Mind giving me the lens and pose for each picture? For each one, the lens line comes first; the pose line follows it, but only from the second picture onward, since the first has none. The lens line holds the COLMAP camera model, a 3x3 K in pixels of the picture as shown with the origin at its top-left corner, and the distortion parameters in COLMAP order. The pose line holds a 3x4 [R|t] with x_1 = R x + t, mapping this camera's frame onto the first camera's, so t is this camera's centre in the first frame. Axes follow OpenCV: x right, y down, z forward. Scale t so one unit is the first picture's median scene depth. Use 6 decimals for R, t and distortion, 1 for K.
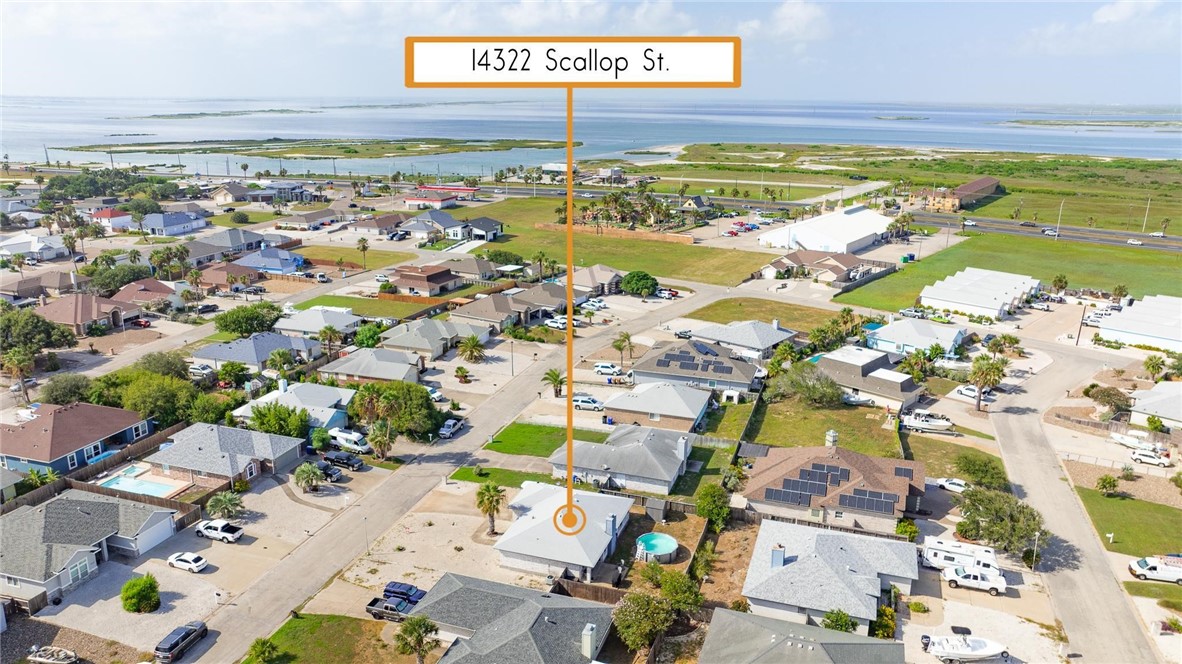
lens RADIAL K [[823.0, 0, 575.9], [0, 823.0, 330.1], [0, 0, 1]] dist [0.001788, 0.000647]
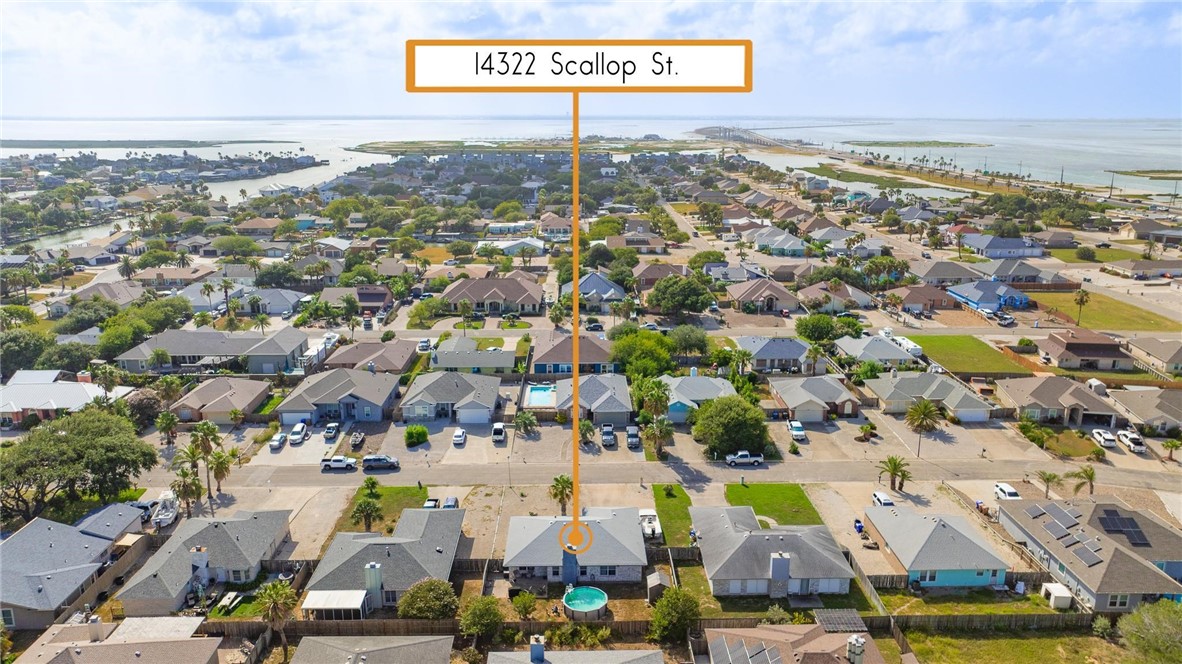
lens RADIAL K [[823.0, 0, 575.9], [0, 823.0, 330.1], [0, 0, 1]] dist [0.001788, 0.000647]
pose [[0.340330, 0.232605, -0.911082, 0.509137], [-0.260265, 0.954368, 0.146436, -0.092837], [0.903569, 0.187286, 0.385339, 0.349643]]
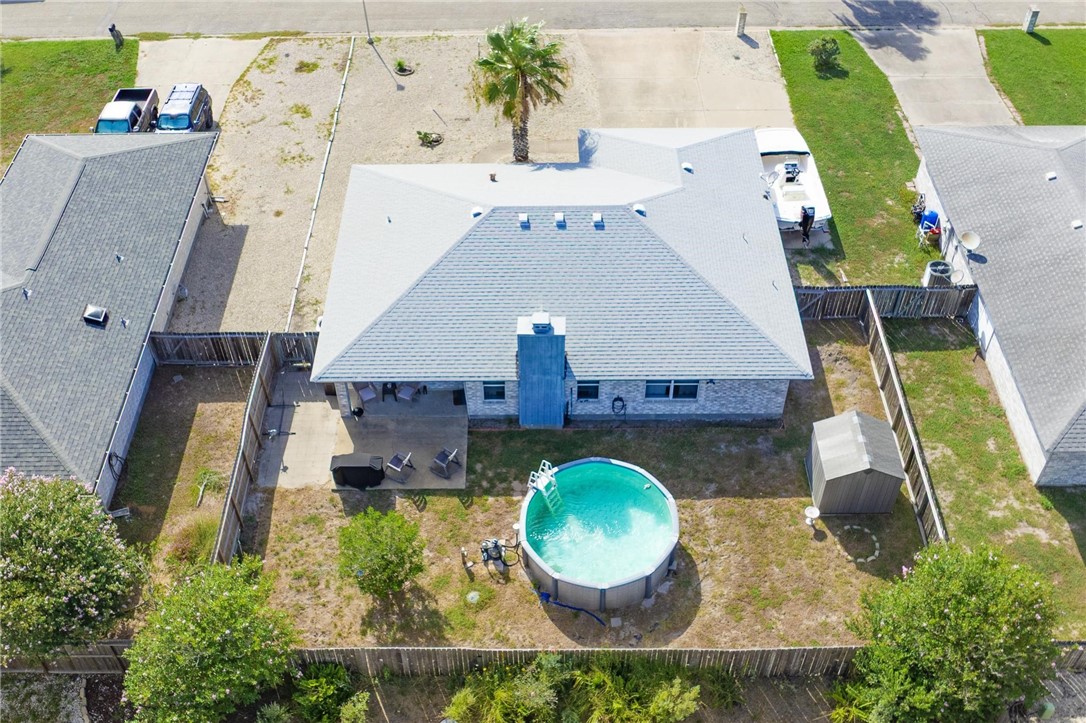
lens RADIAL K [[1102.7, 0, 515.7], [0, 1102.7, 360.0], [0, 0, 1]] dist [-0.009033, -0.023029]
pose [[0.326648, 0.671896, -0.664724, 0.168576], [-0.248718, 0.739621, 0.625380, 0.008411], [0.911834, -0.038950, 0.408708, 0.501331]]
